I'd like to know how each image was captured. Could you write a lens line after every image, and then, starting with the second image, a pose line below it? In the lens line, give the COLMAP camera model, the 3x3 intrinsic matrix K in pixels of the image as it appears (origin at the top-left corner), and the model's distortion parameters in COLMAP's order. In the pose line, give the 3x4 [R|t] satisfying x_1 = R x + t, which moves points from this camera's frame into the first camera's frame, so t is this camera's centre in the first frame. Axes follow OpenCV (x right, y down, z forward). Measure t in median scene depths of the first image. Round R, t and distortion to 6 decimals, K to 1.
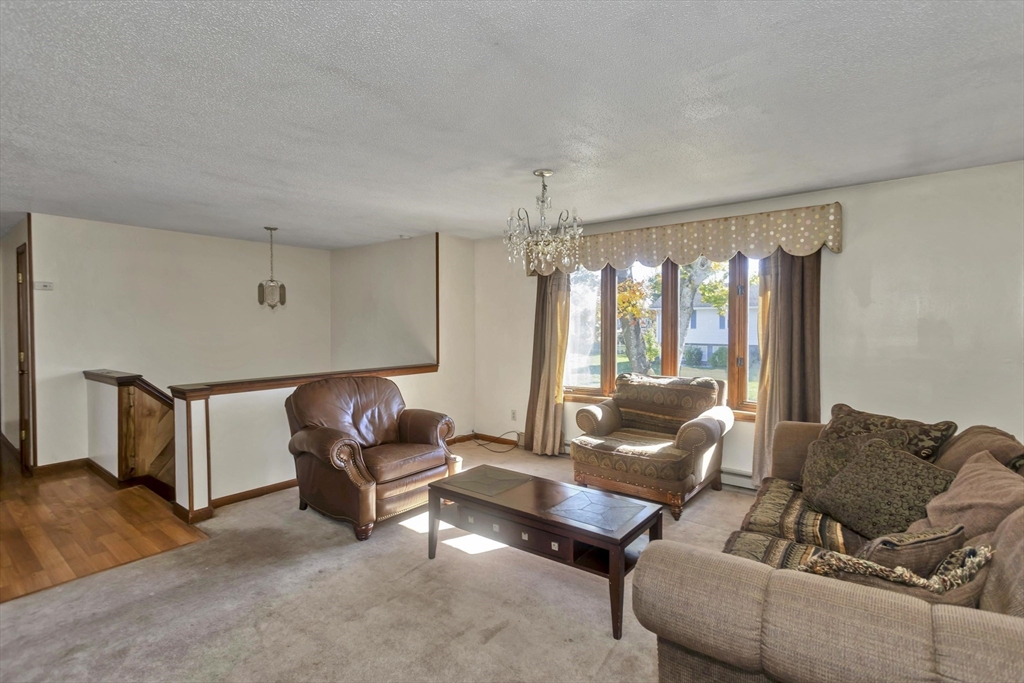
lens RADIAL K [[489.9, 0, 509.5], [0, 489.9, 335.0], [0, 0, 1]] dist [0.001406, 0.000397]
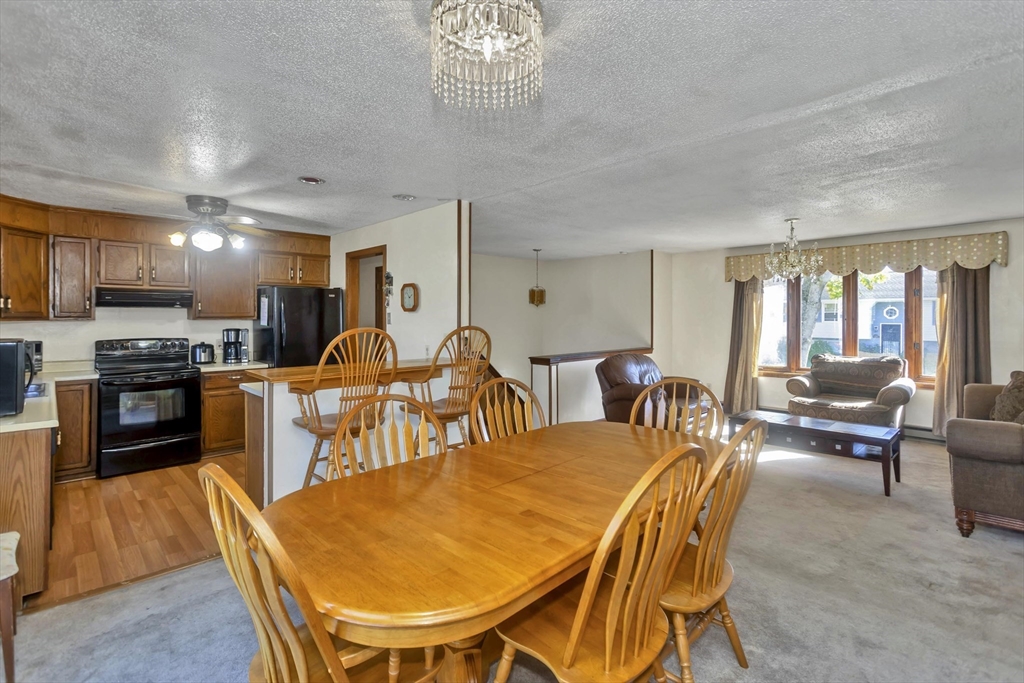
lens RADIAL K [[484.7, 0, 505.5], [0, 484.7, 321.9], [0, 0, 1]] dist [0.001838, -0.000792]
pose [[0.989861, 0.001714, -0.142031, -0.520132], [-0.003395, 0.999927, -0.011595, 0.008809], [0.142001, 0.011959, 0.989794, -0.543656]]
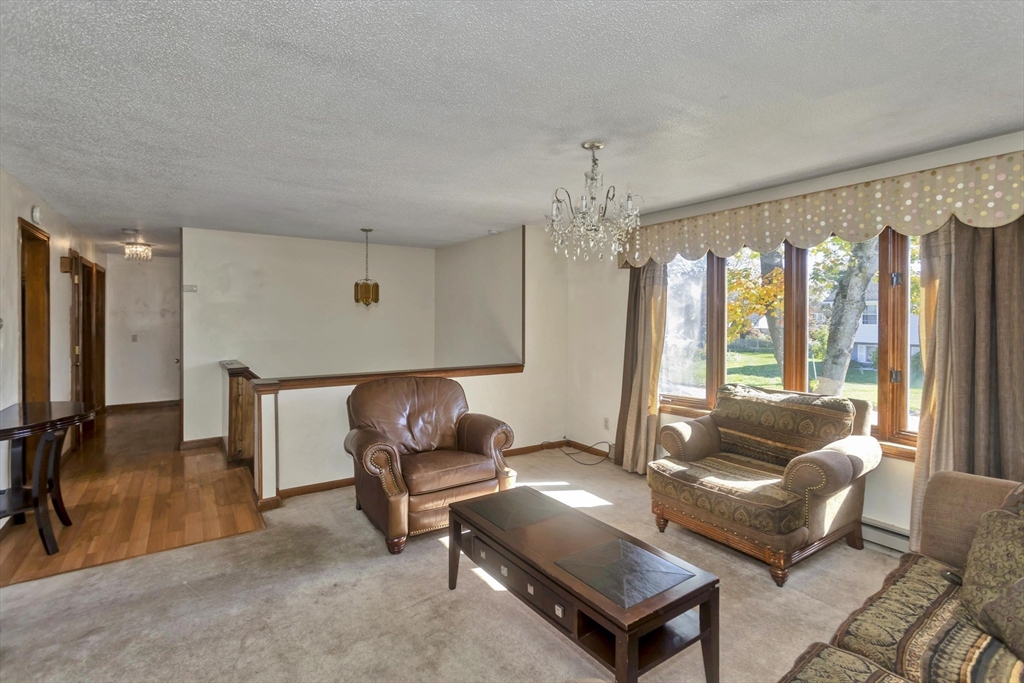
lens RADIAL K [[484.7, 0, 505.5], [0, 484.7, 321.9], [0, 0, 1]] dist [0.001838, -0.000792]
pose [[0.952322, 0.004541, -0.305063, 0.154692], [-0.009436, 0.999849, -0.014574, -0.011875], [0.304950, 0.016757, 0.952221, 0.144178]]
